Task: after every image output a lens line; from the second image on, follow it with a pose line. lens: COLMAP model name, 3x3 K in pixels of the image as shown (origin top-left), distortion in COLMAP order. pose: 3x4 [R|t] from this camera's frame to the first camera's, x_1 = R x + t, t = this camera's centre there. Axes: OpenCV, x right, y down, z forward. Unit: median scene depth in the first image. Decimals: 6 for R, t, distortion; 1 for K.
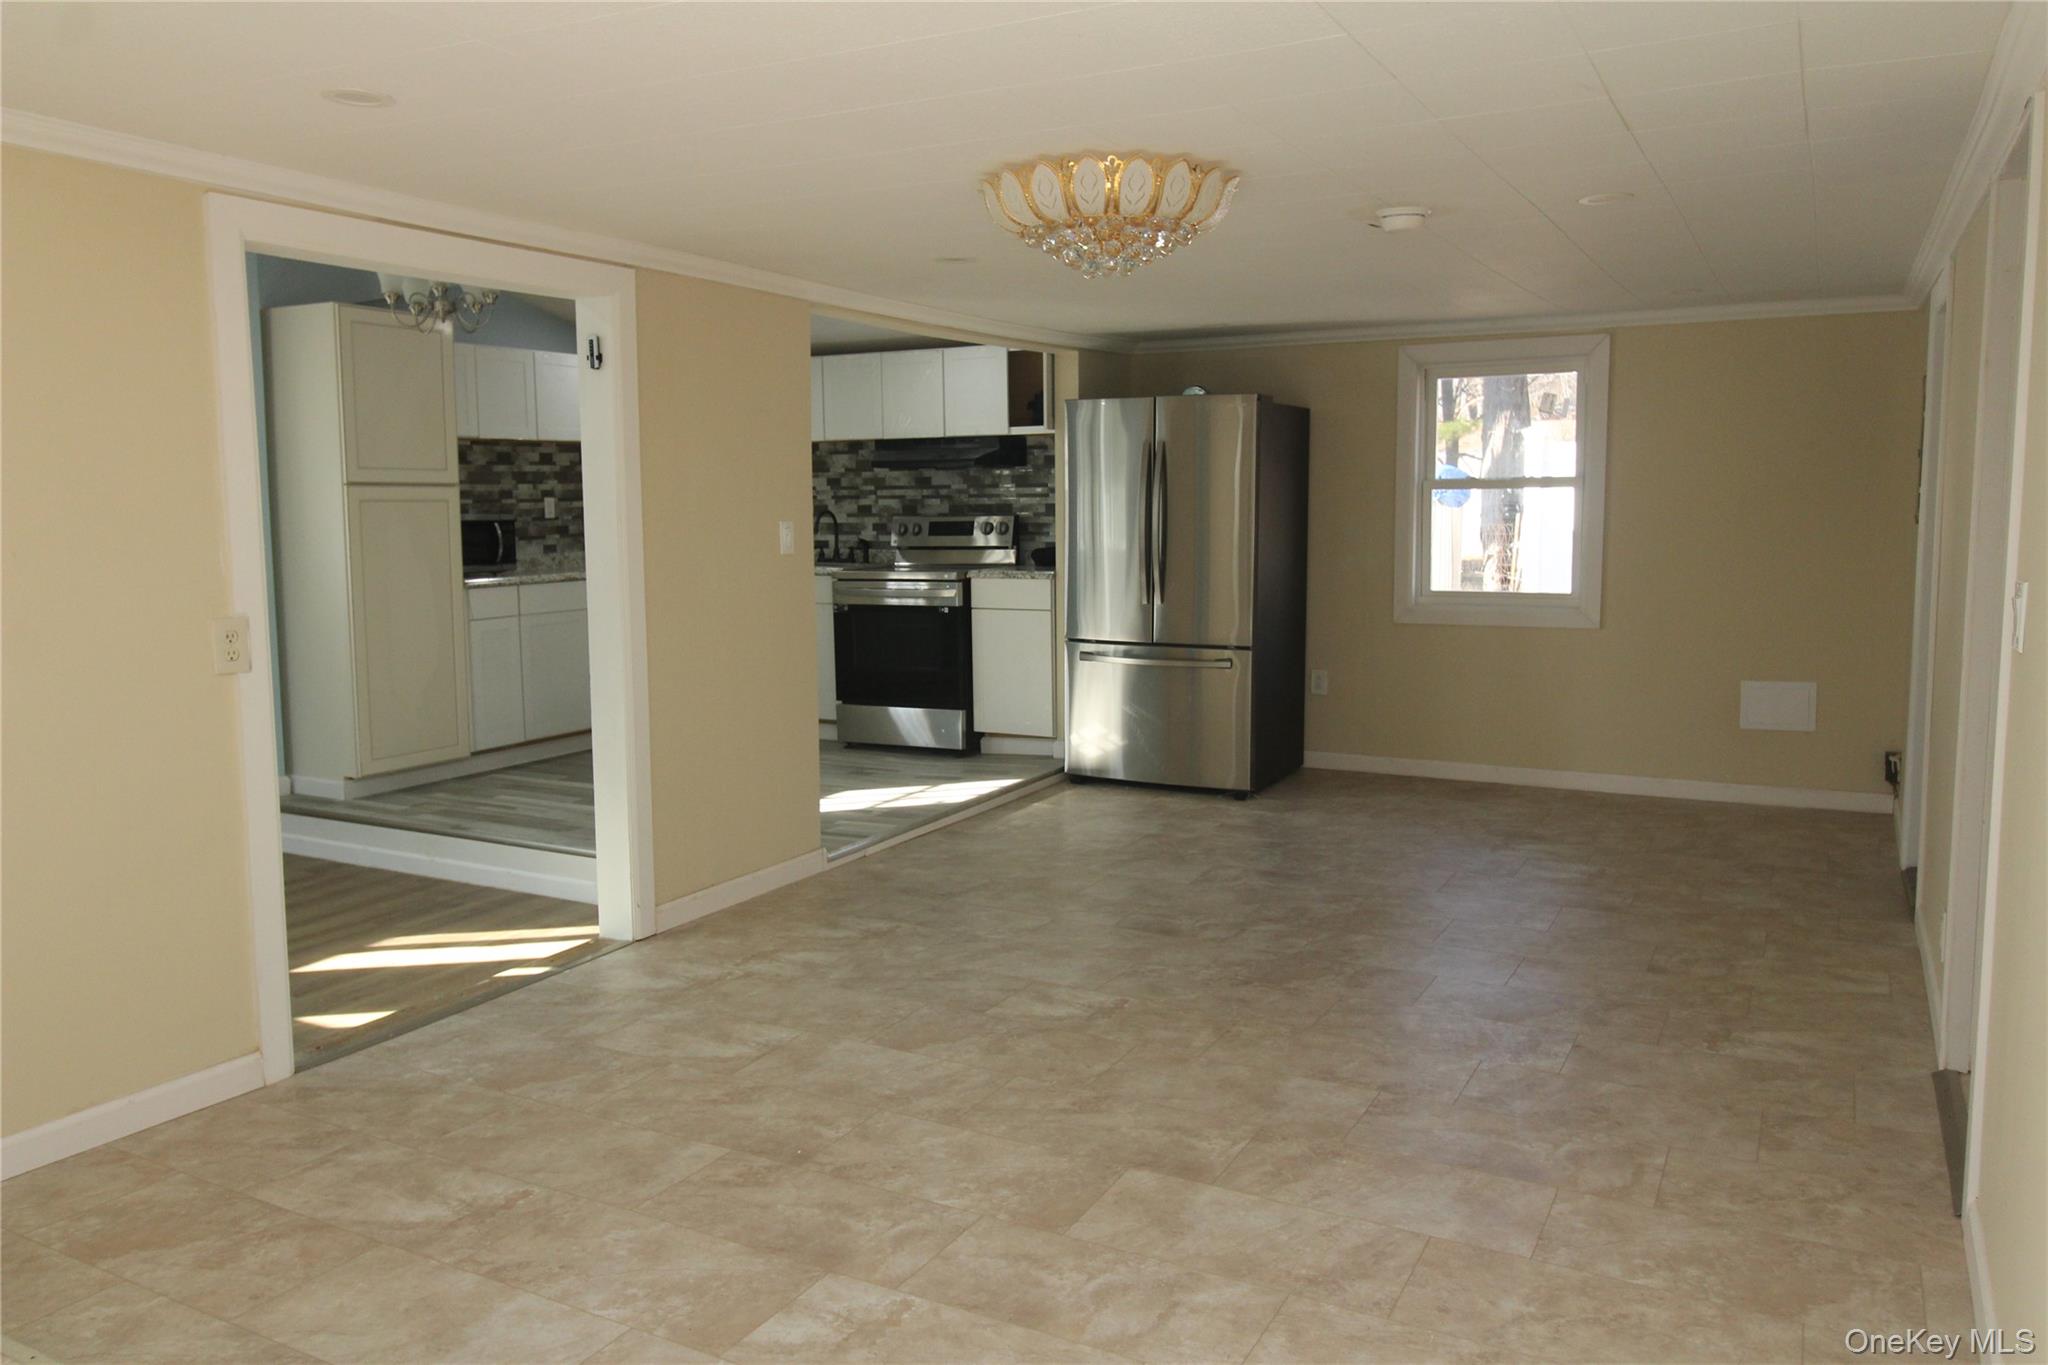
lens RADIAL K [[1514.5, 0, 1023.6], [0, 1514.5, 684.1], [0, 0, 1]] dist [0.001071, 0.000201]
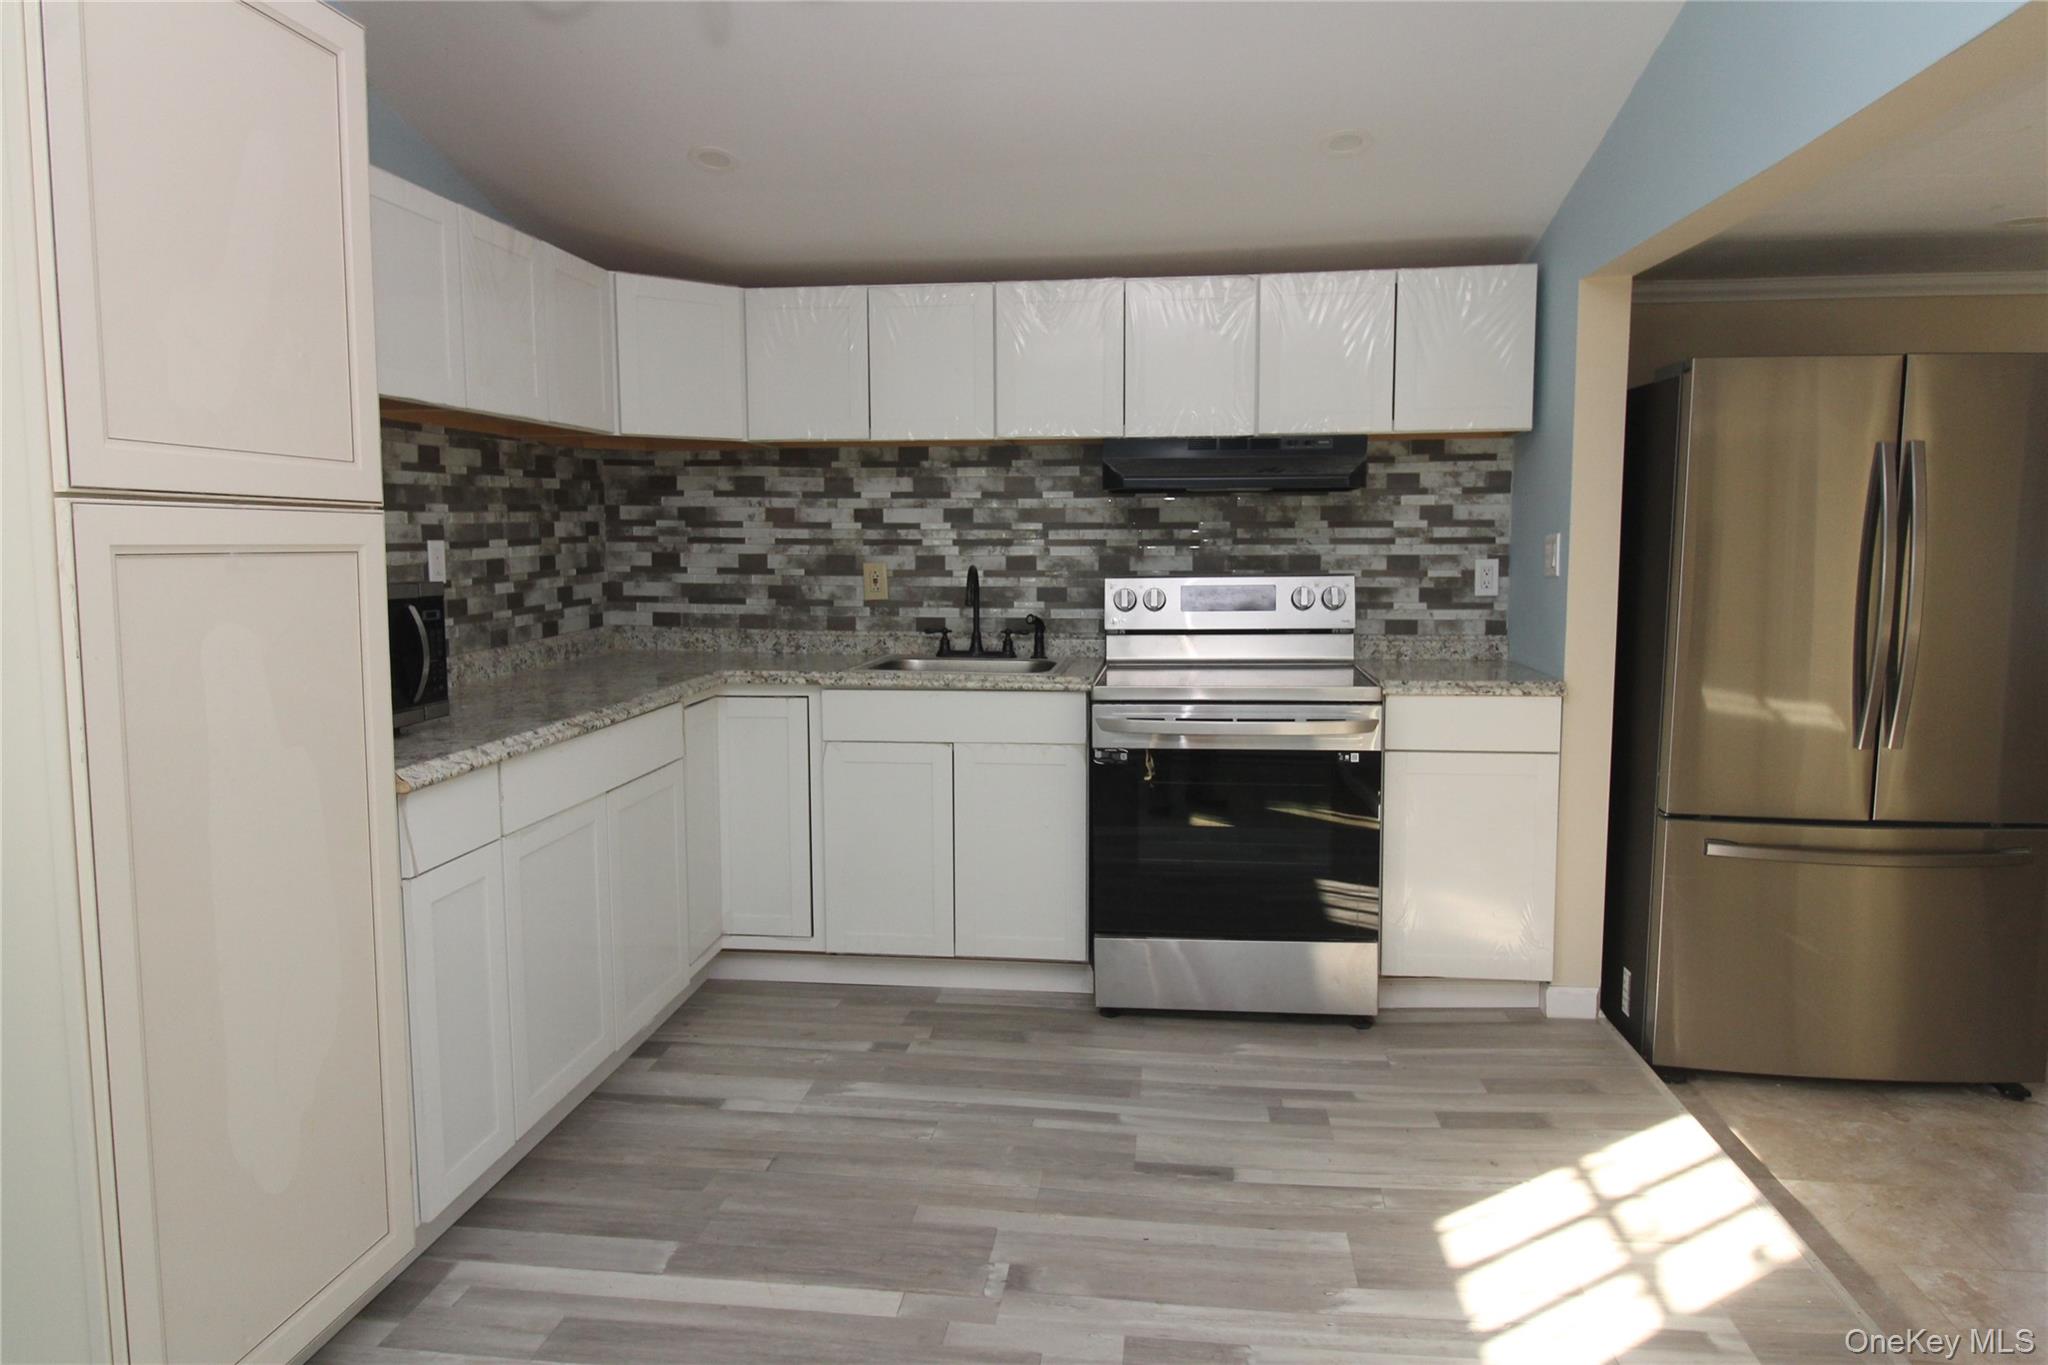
lens RADIAL K [[1291.8, 0, 1025.4], [0, 1291.8, 669.3], [0, 0, 1]] dist [-0.032551, -0.001252]
pose [[0.930033, -0.030626, 0.366199, -0.288652], [0.039108, 0.999111, -0.015764, -0.069596], [-0.365390, 0.028982, 0.930403, 0.562195]]
